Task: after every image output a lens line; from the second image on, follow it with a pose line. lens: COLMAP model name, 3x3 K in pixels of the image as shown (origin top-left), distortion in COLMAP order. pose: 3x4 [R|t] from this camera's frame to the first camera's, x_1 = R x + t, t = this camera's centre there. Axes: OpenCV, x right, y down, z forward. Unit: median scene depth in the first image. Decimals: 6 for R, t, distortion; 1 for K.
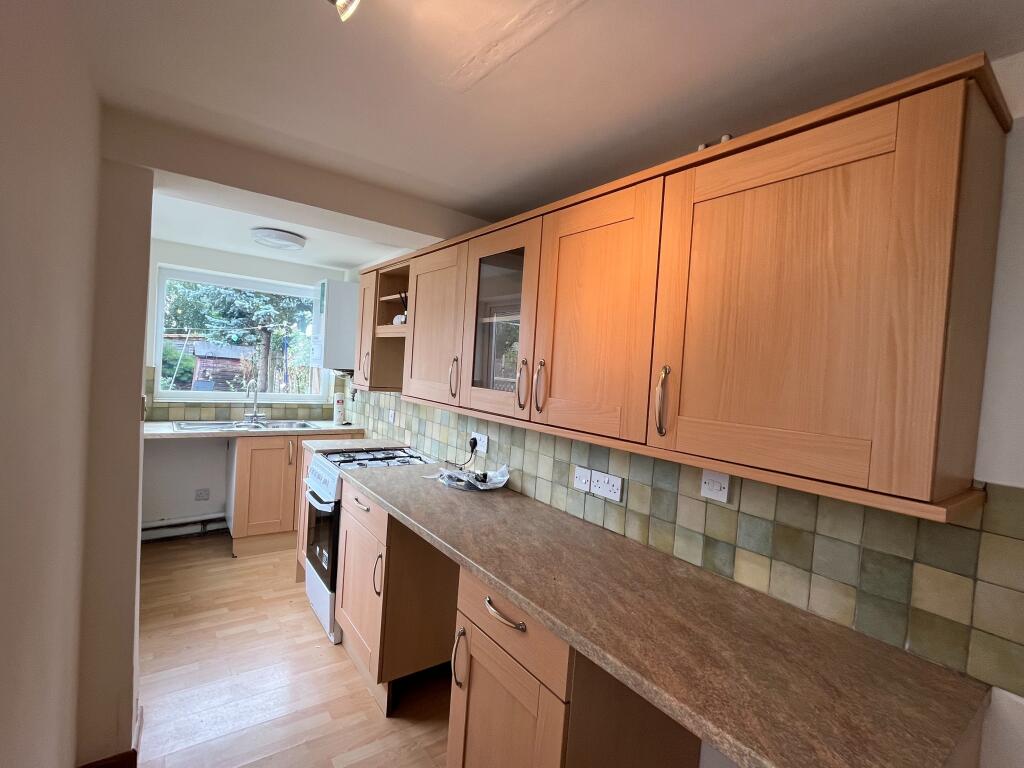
lens RADIAL K [[491.0, 0, 516.0], [0, 491.0, 384.2], [0, 0, 1]] dist [-0.002437, -0.000341]
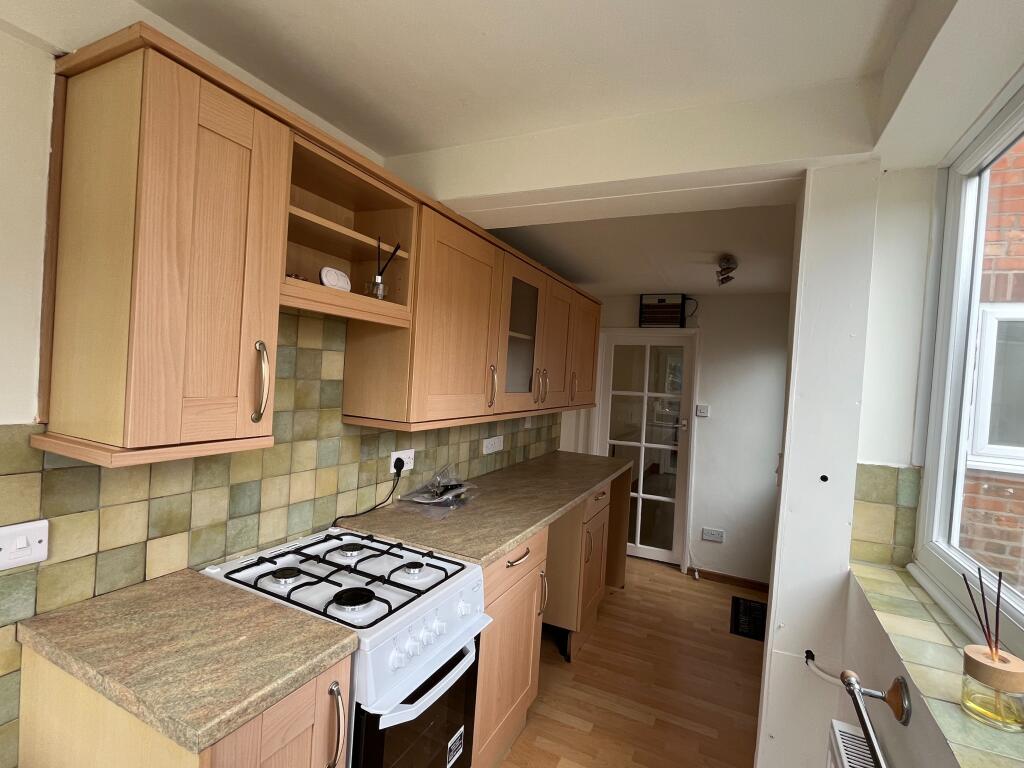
lens RADIAL K [[485.2, 0, 511.8], [0, 485.2, 369.5], [0, 0, 1]] dist [-0.001021, -0.000192]
pose [[-0.449140, -0.079455, 0.889921, -0.916175], [-0.050697, 0.996700, 0.063402, -0.098200], [-0.892022, -0.016640, -0.451686, 1.287761]]
